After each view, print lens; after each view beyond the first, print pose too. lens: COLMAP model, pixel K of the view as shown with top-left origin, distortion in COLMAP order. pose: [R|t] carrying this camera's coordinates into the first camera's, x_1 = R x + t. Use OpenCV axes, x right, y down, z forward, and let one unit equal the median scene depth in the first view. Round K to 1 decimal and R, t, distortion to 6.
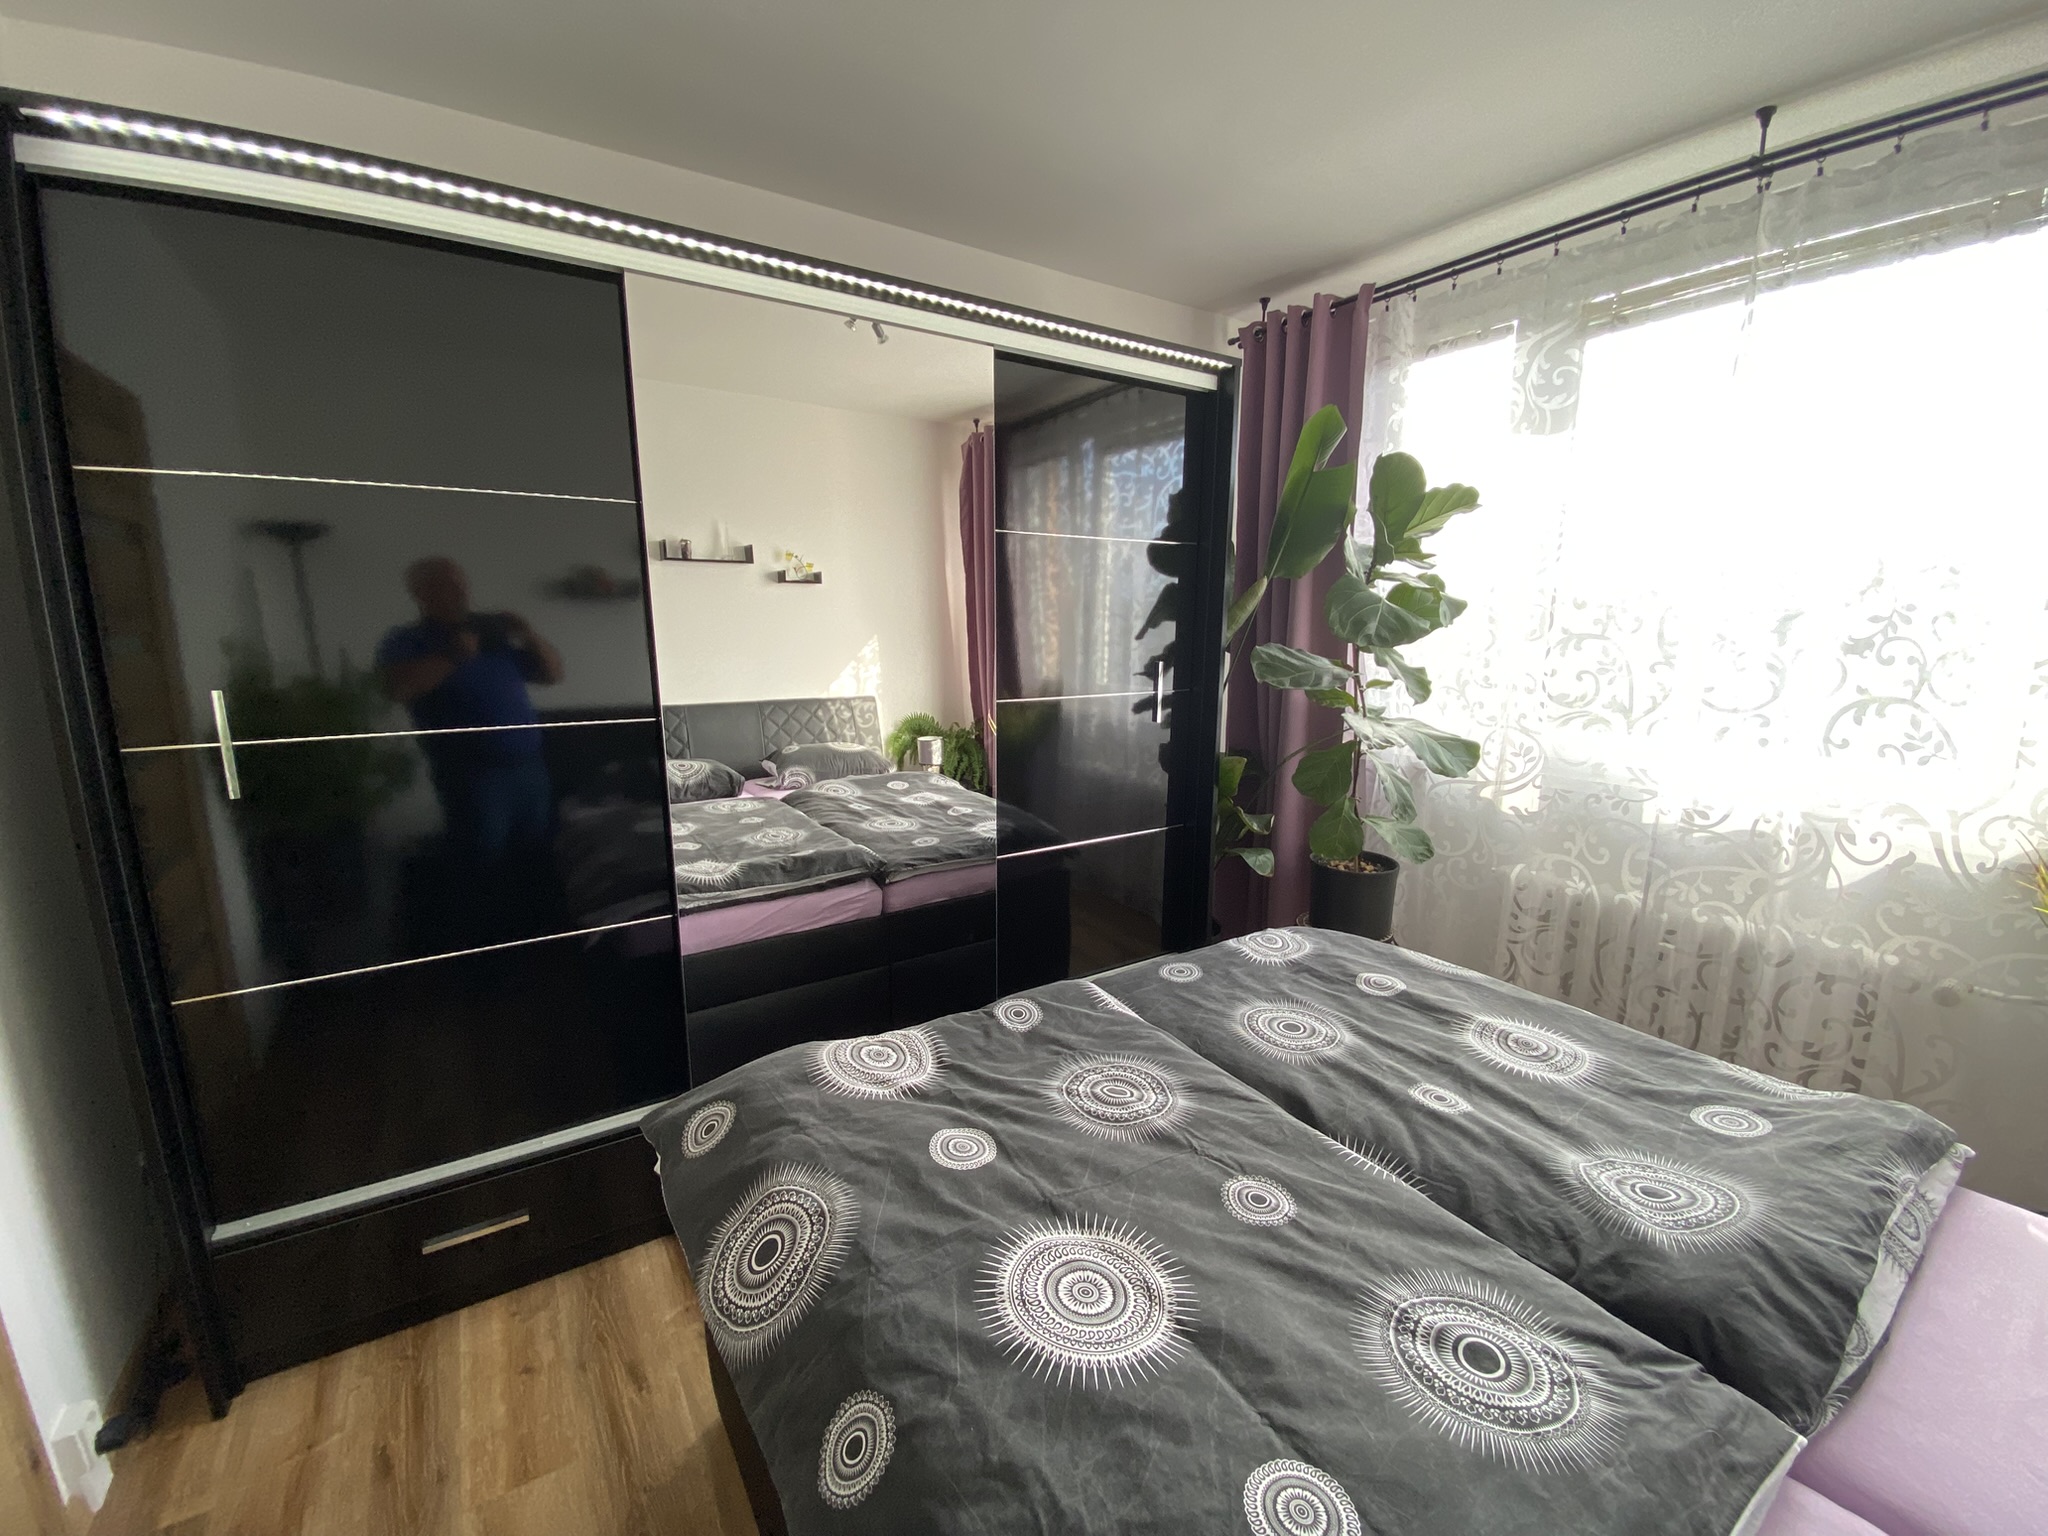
lens RADIAL K [[824.8, 0, 1010.3], [0, 824.8, 764.4], [0, 0, 1]] dist [0.013640, -0.016378]
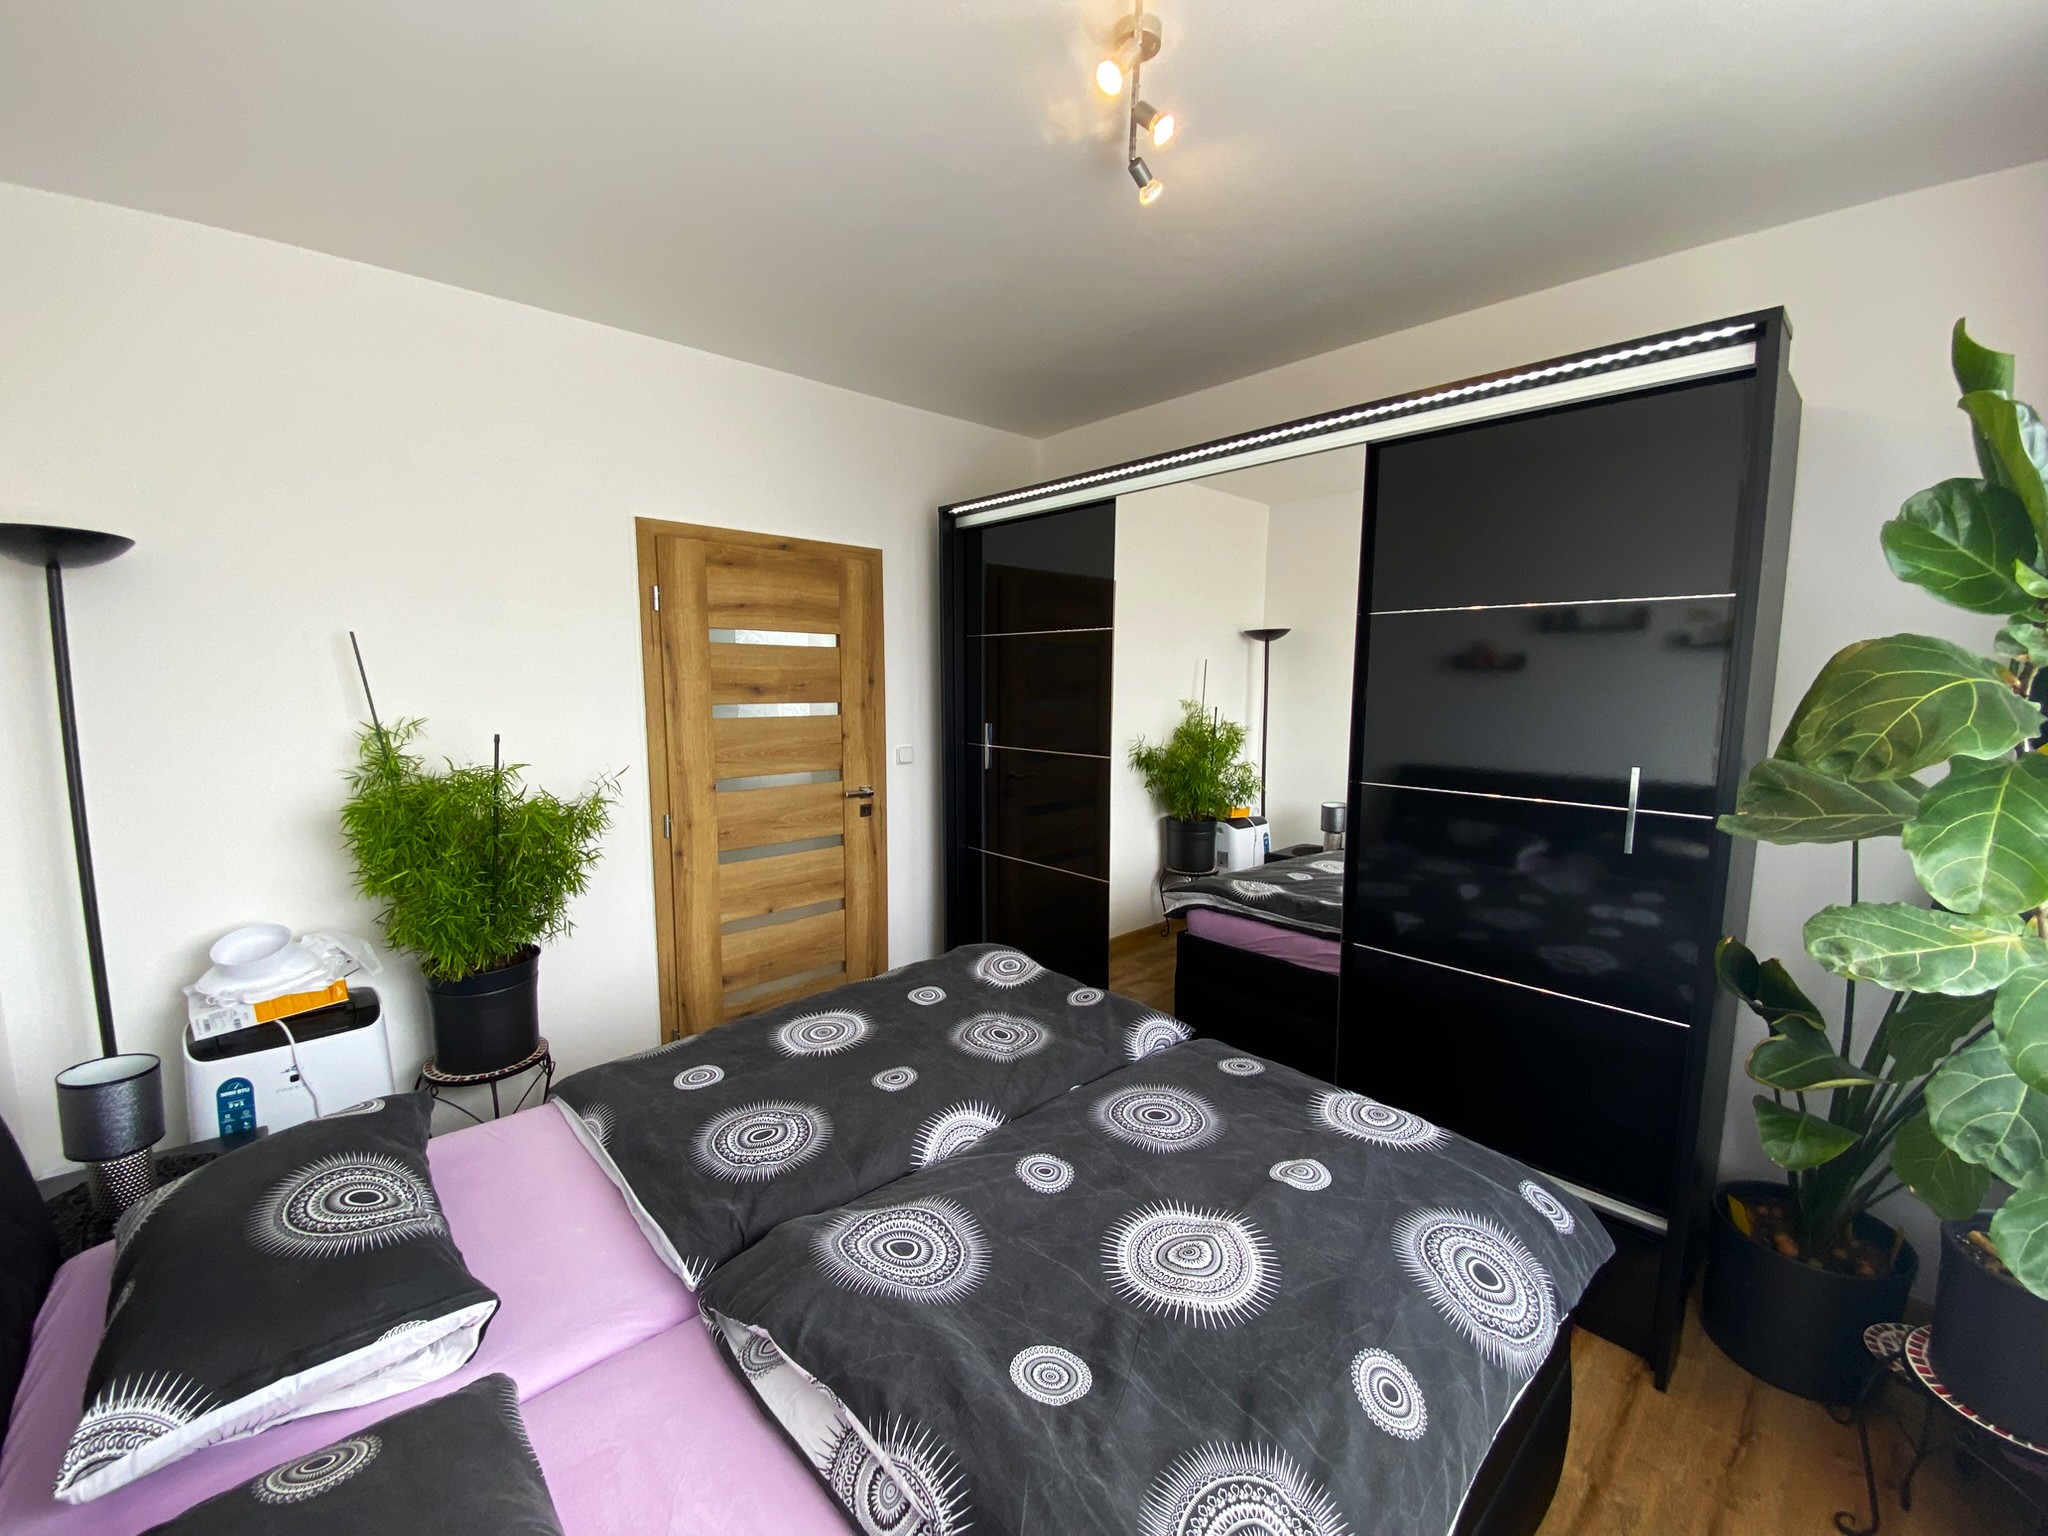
lens RADIAL K [[824.8, 0, 1021.9], [0, 824.8, 769.7], [0, 0, 1]] dist [0.013640, -0.016378]
pose [[0.195081, 0.107715, -0.974854, 1.224812], [-0.166429, 0.983172, 0.075330, -0.140053], [0.966563, 0.147549, 0.209725, 0.546404]]
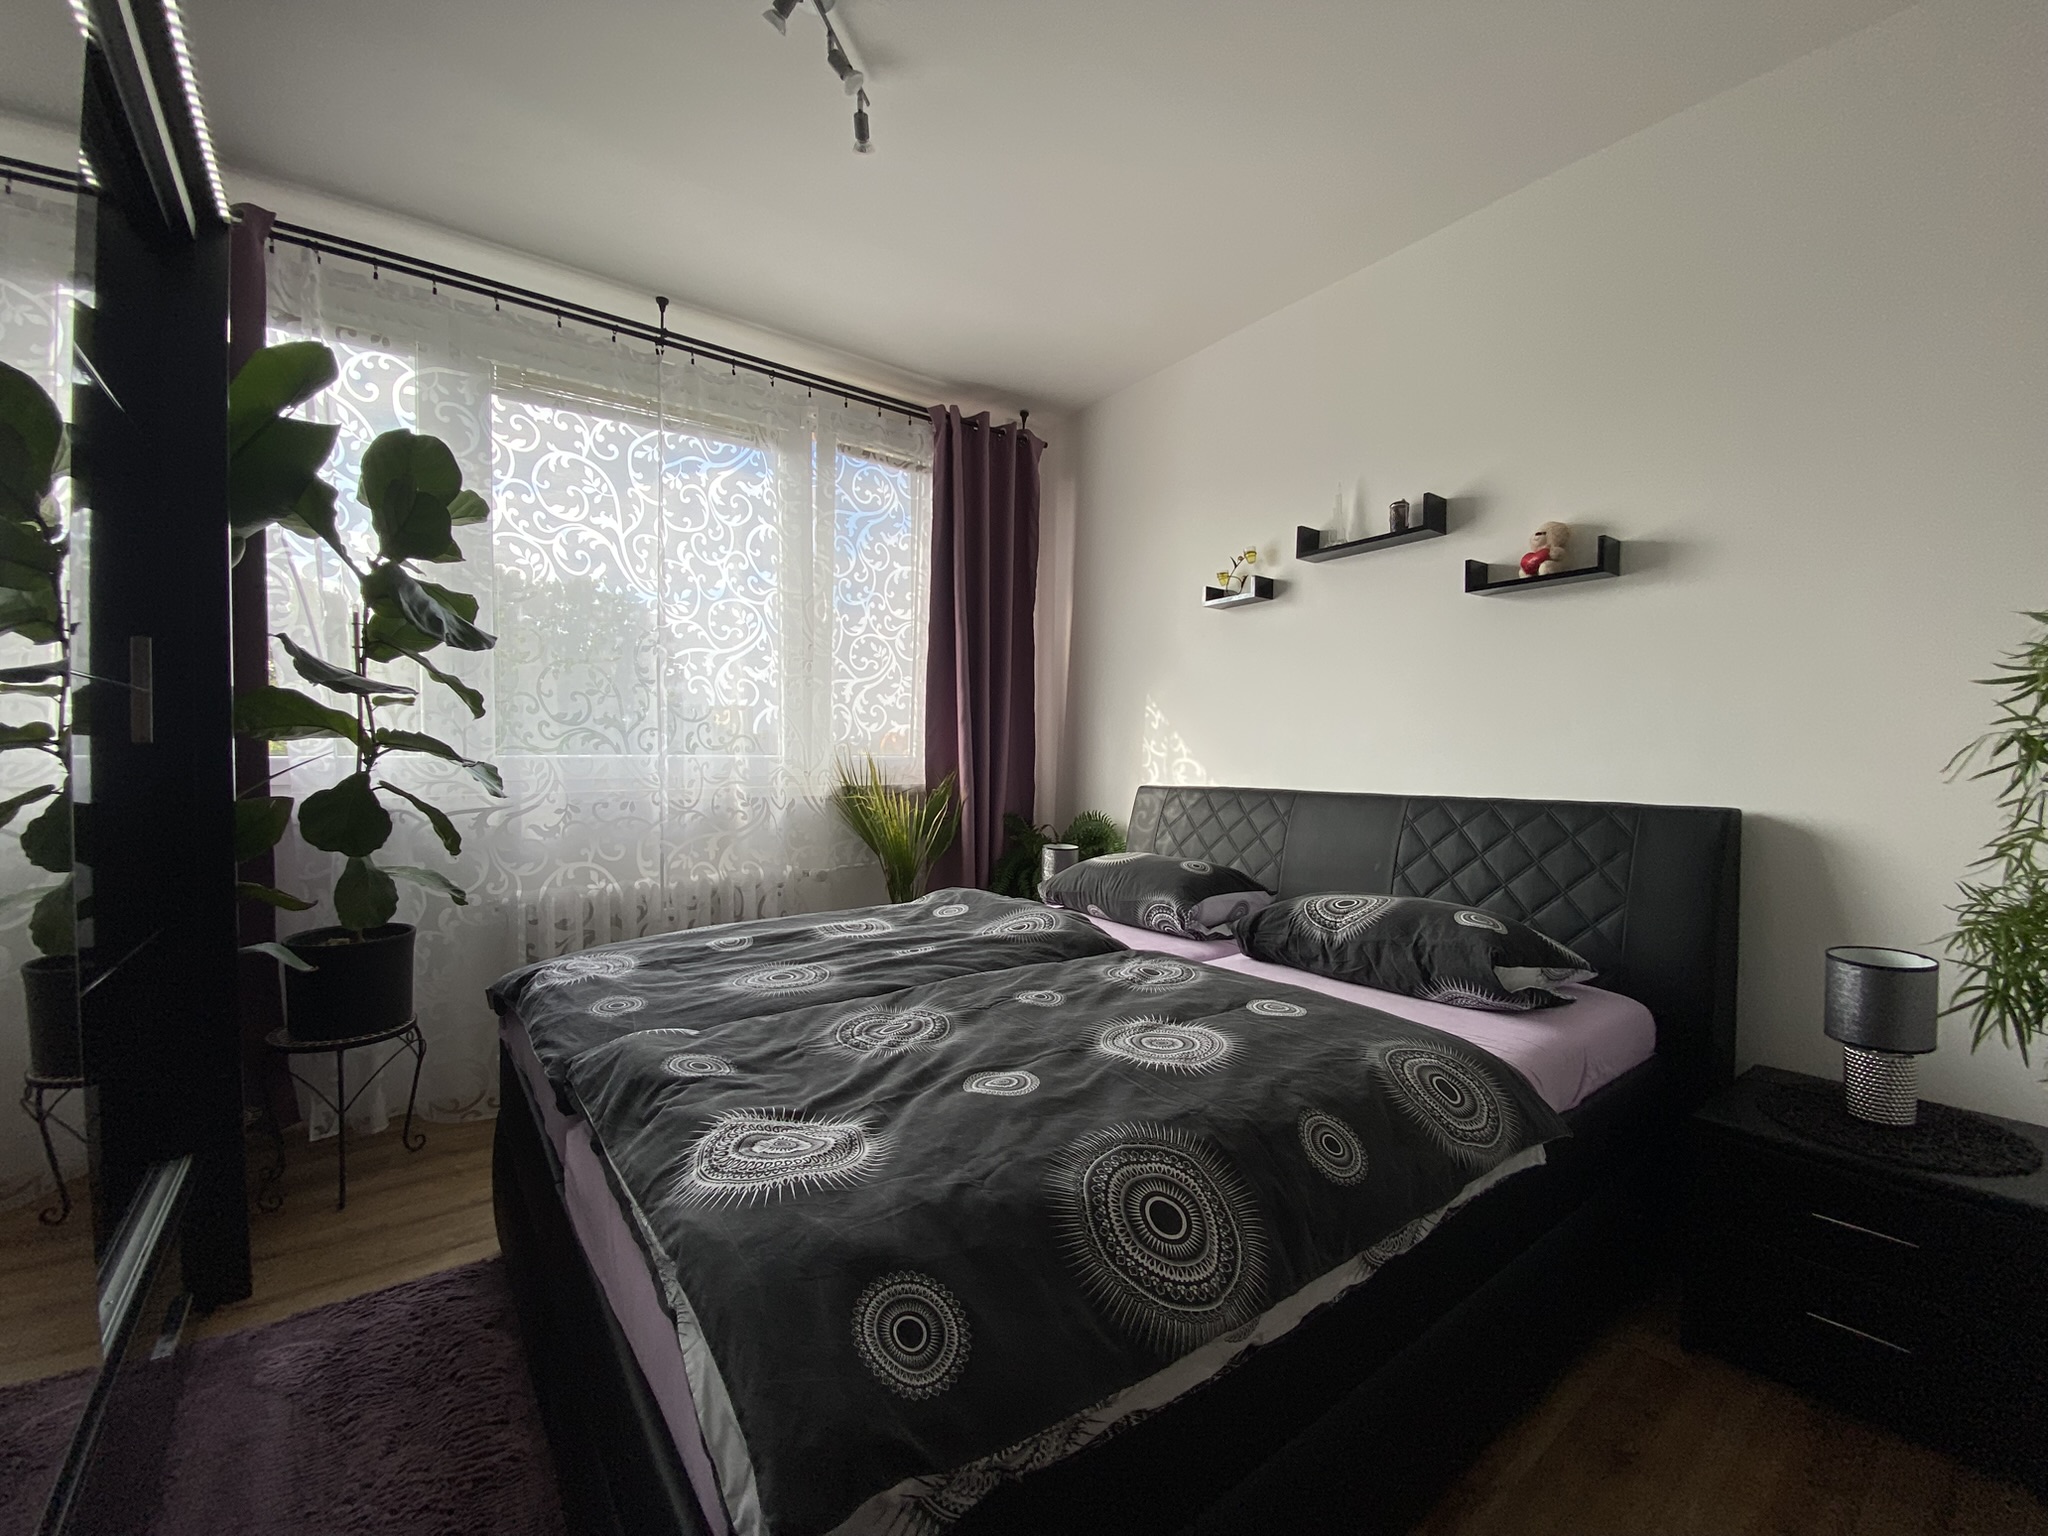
lens RADIAL K [[824.8, 0, 1029.5], [0, 824.8, 769.7], [0, 0, 1]] dist [0.013640, -0.016378]
pose [[-0.099482, -0.016280, 0.994906, -0.655336], [0.176956, 0.983639, 0.033789, 0.082531], [-0.979178, 0.179416, -0.094974, 0.711622]]
